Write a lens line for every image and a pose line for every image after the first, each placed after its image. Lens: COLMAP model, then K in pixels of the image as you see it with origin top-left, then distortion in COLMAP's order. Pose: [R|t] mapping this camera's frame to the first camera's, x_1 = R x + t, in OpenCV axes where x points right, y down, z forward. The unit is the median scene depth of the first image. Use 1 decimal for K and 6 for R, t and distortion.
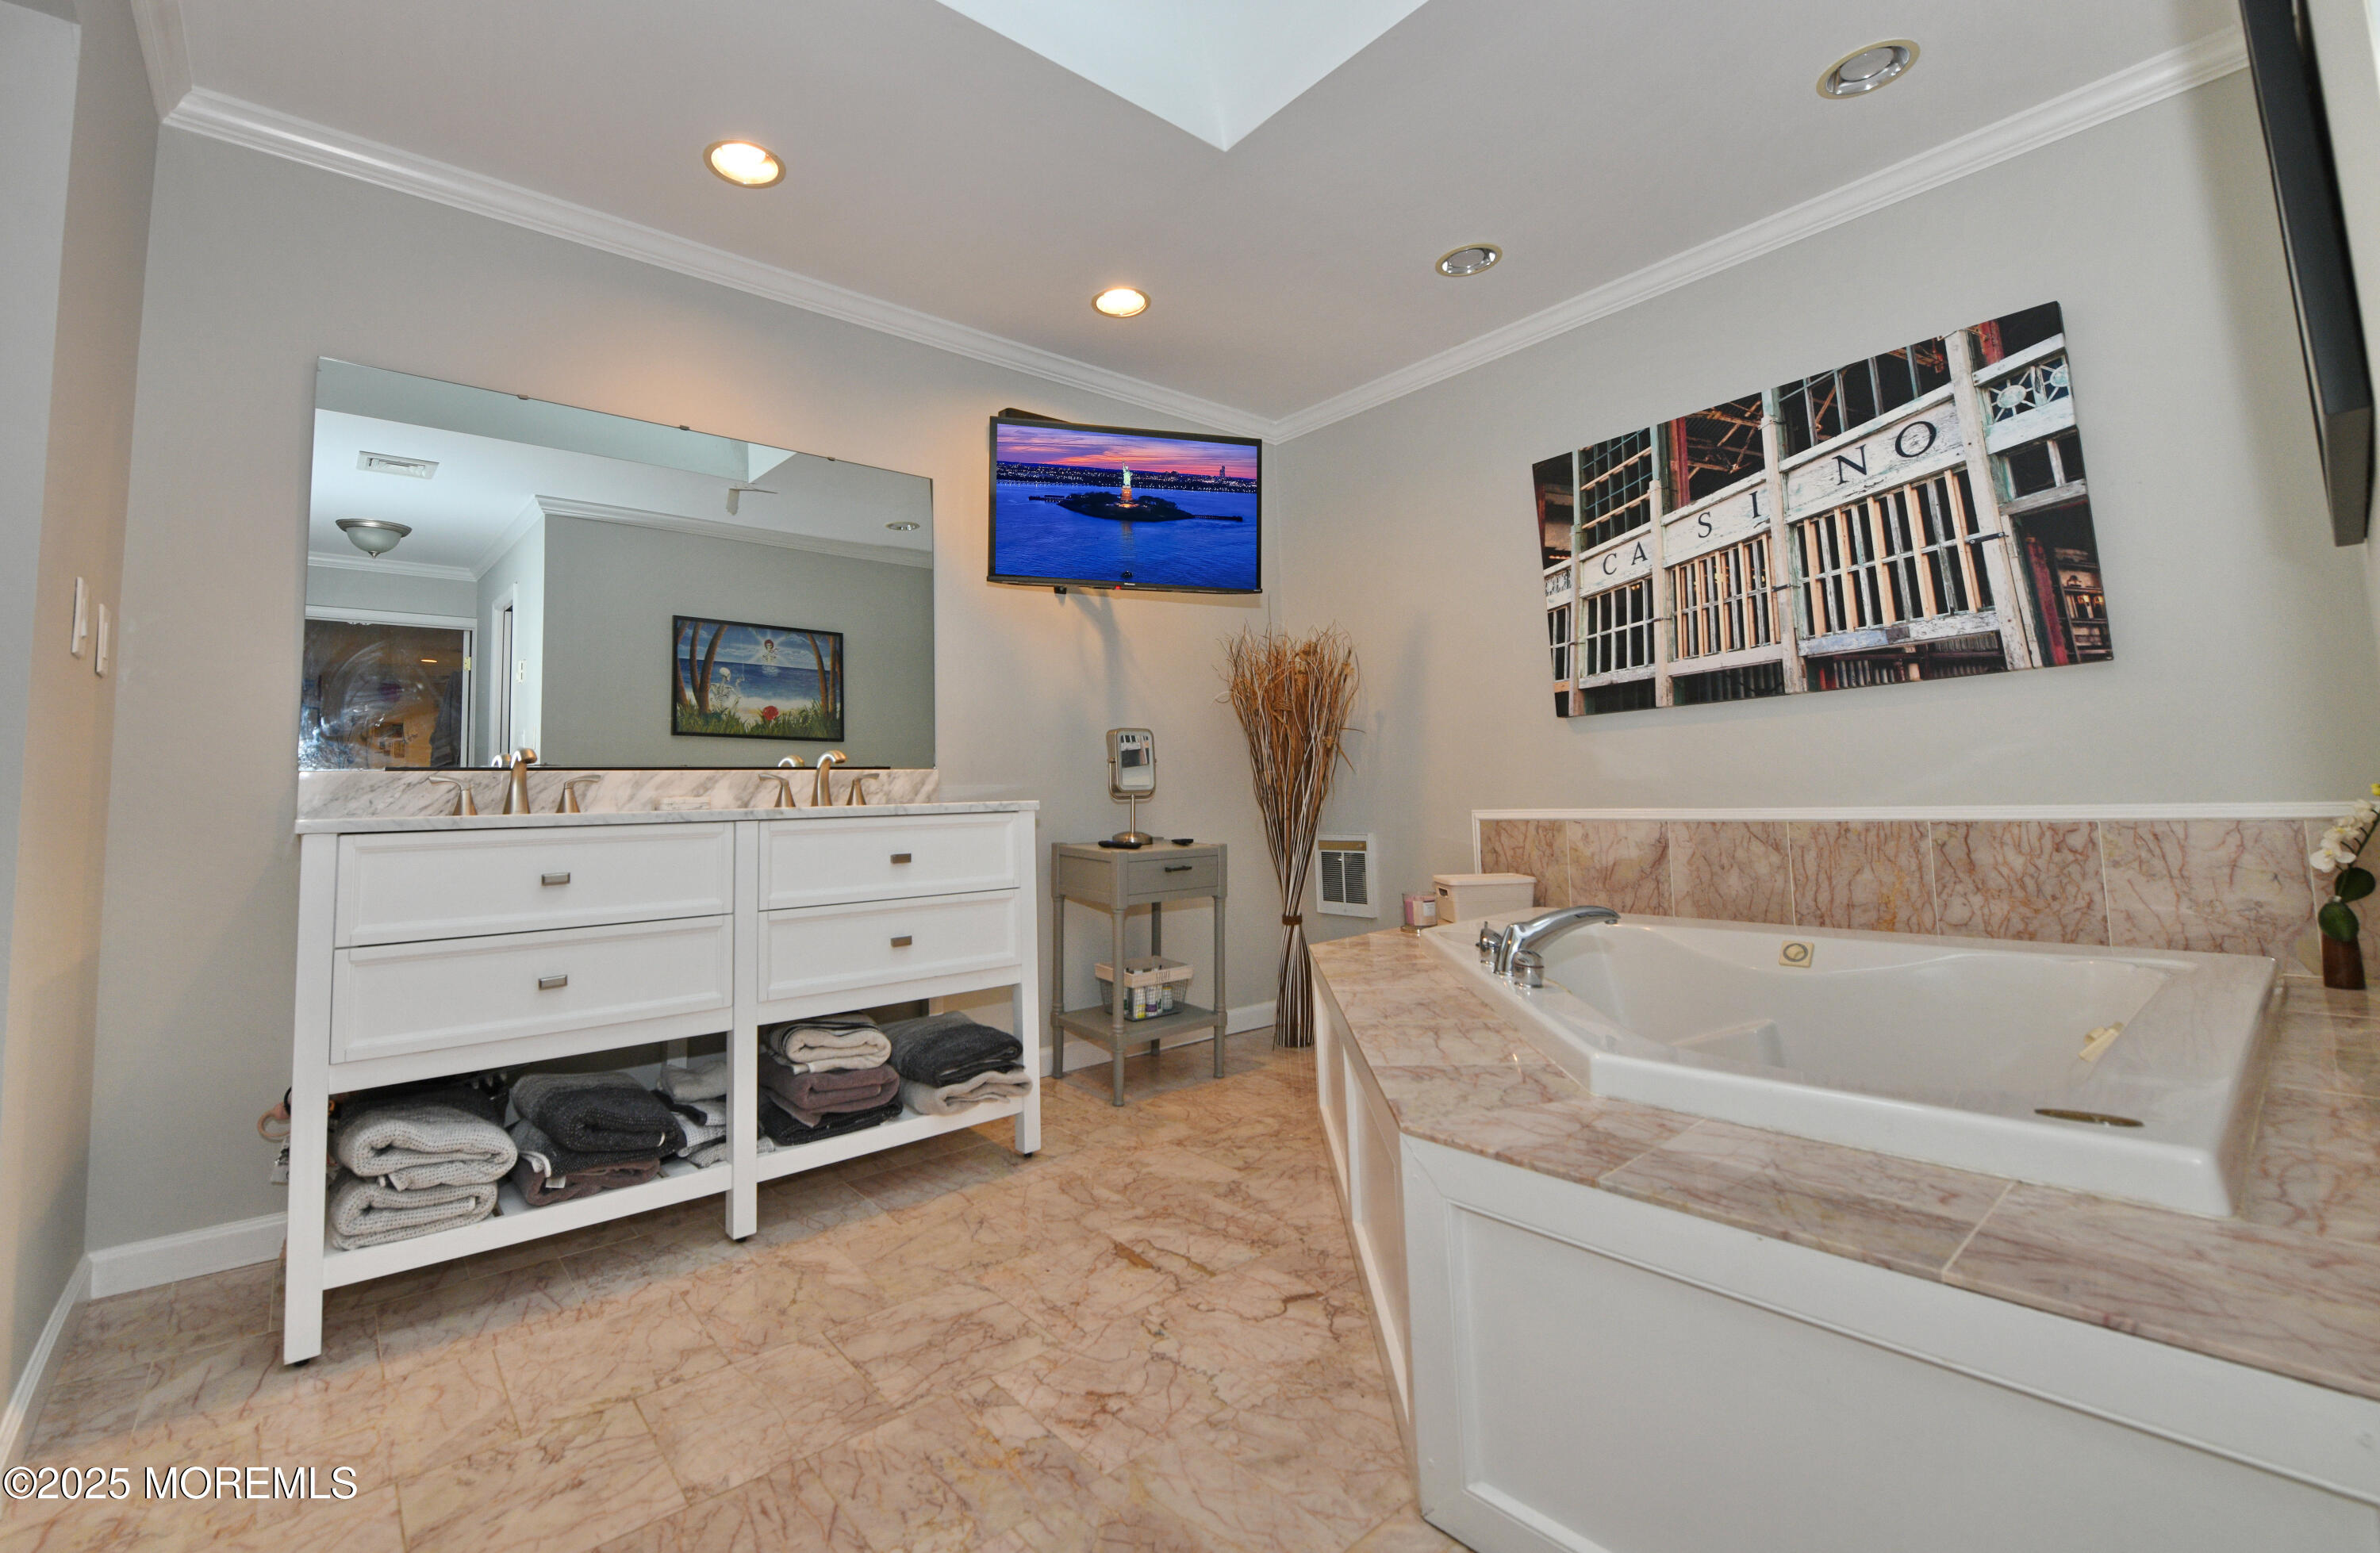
lens RADIAL K [[1006.3, 0, 1116.5], [0, 1006.3, 698.4], [0, 0, 1]] dist [-0.005034, -0.000676]
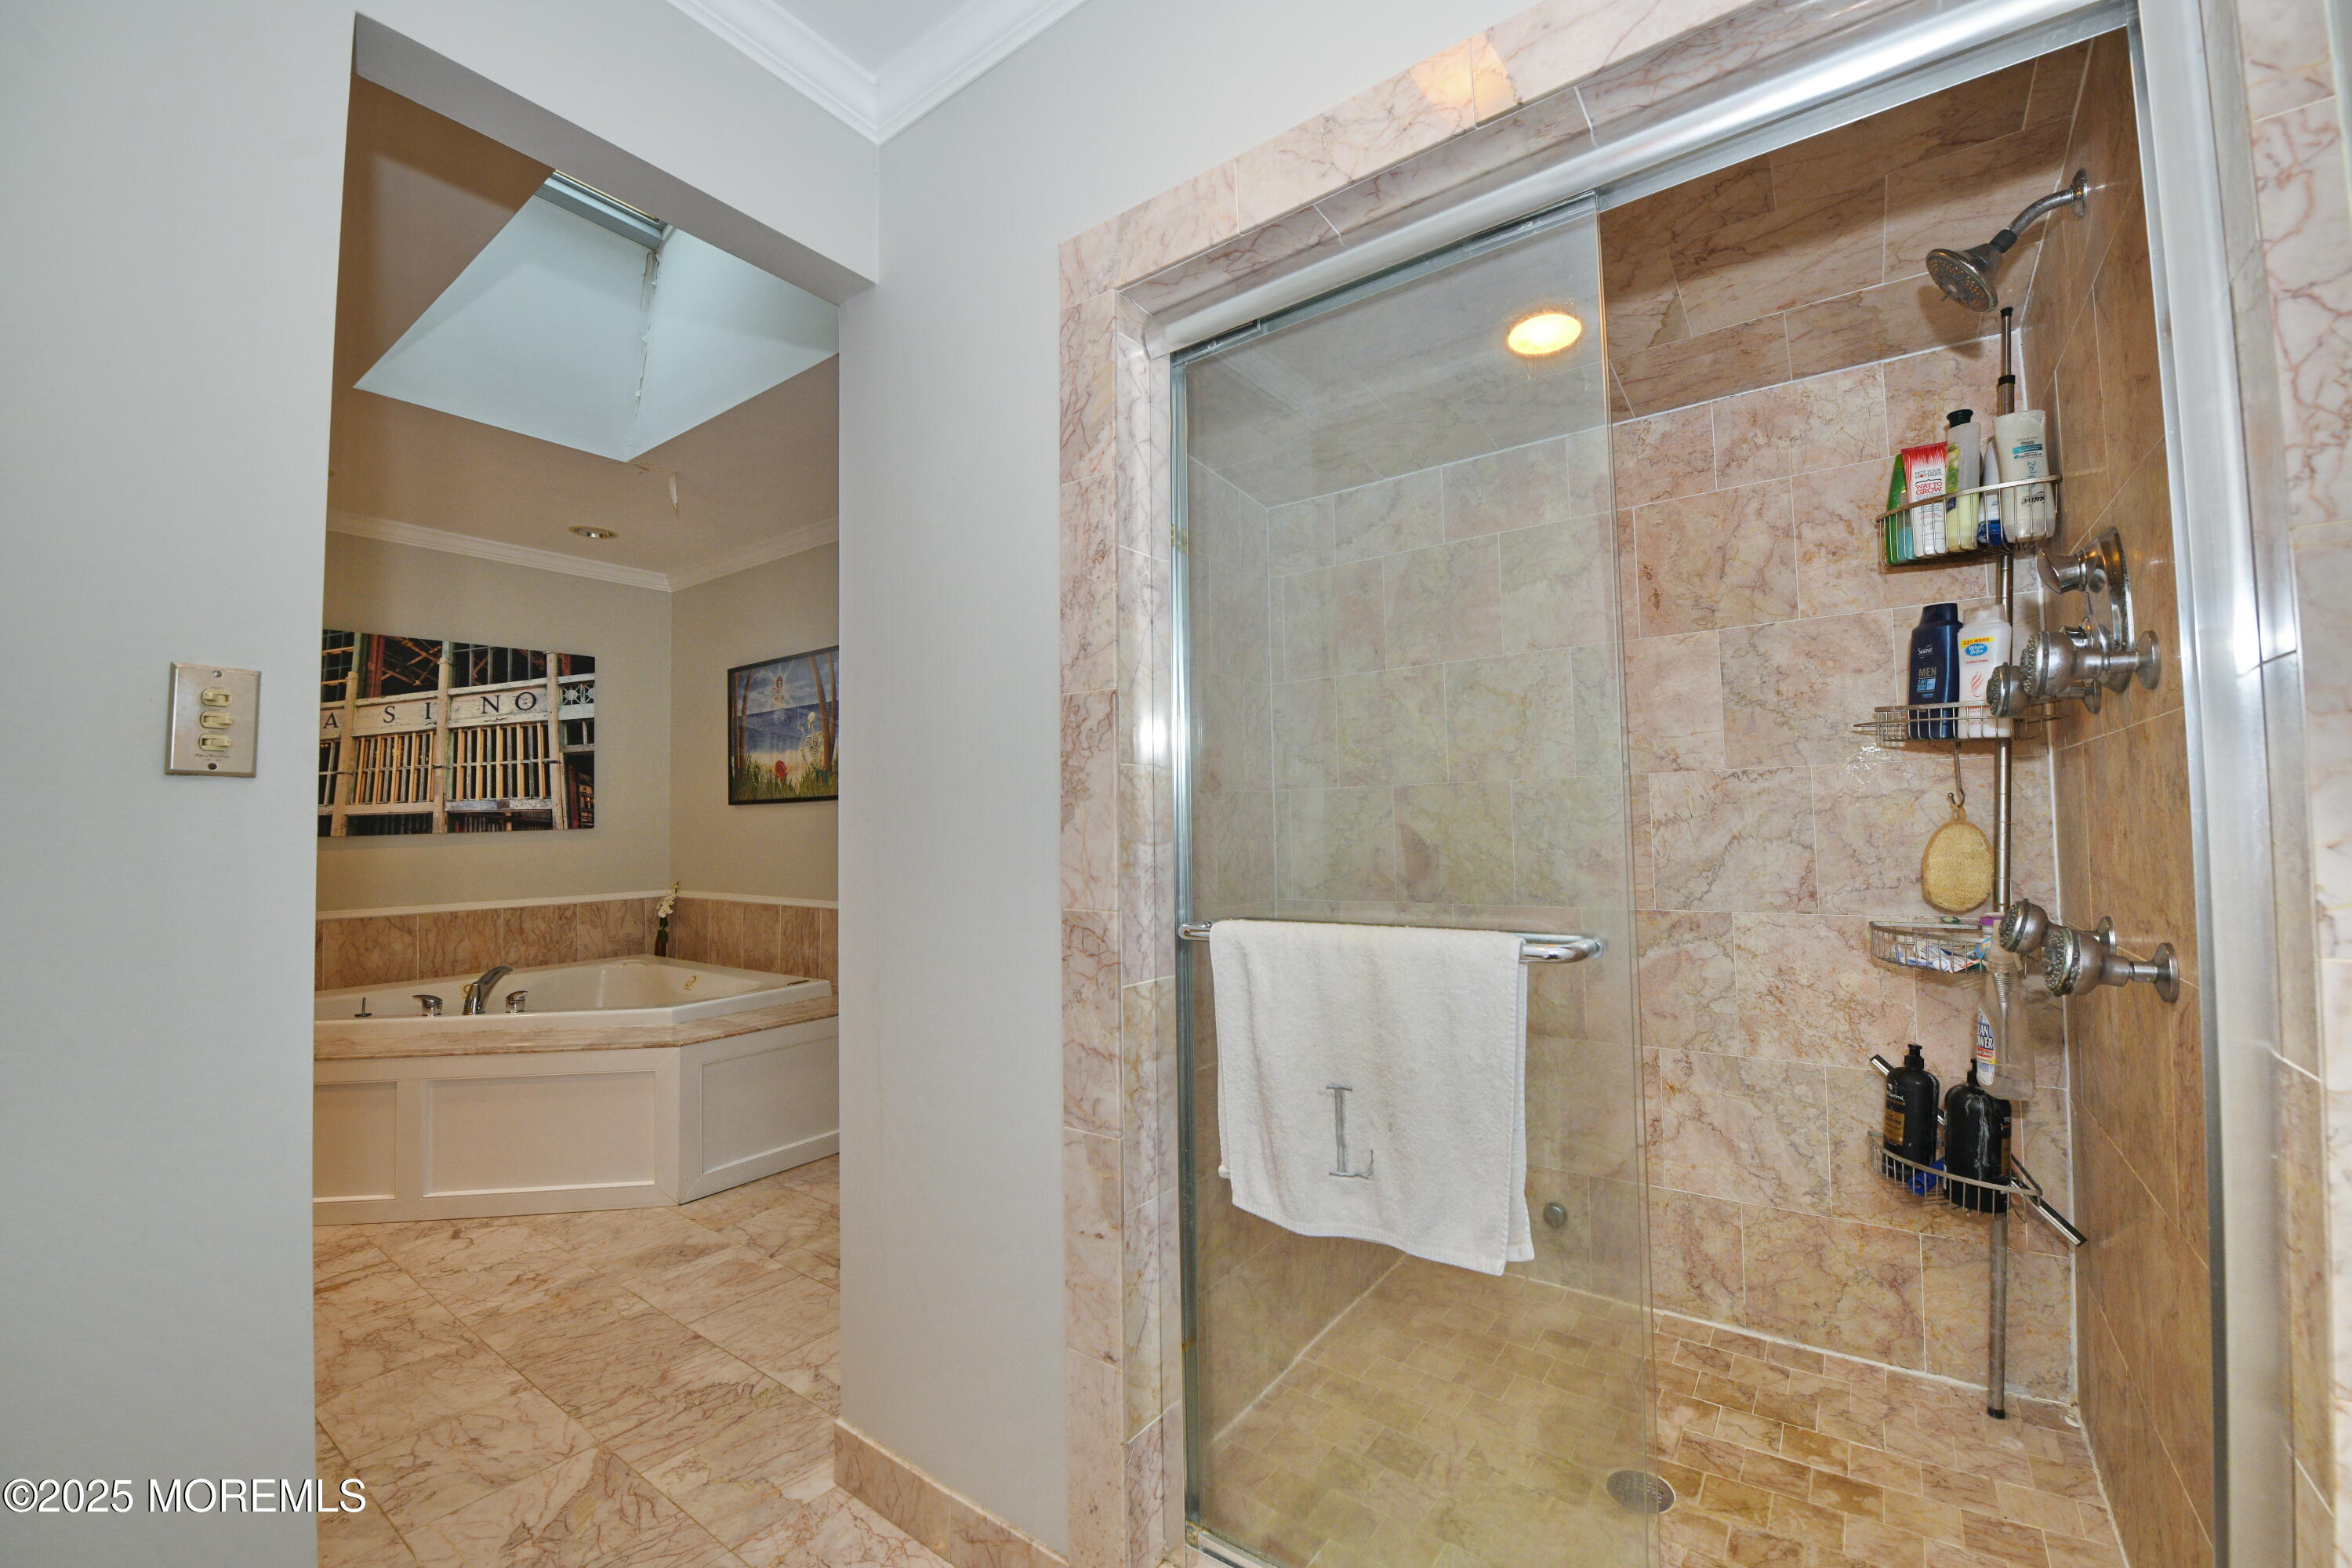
lens RADIAL K [[937.3, 0, 1179.0], [0, 937.3, 783.9], [0, 0, 1]] dist [-0.020595, -0.000362]
pose [[-0.274506, 0.081261, 0.958146, -1.136935], [-0.058229, 0.993190, -0.100915, -0.004252], [-0.959821, -0.083494, -0.267905, 0.283406]]
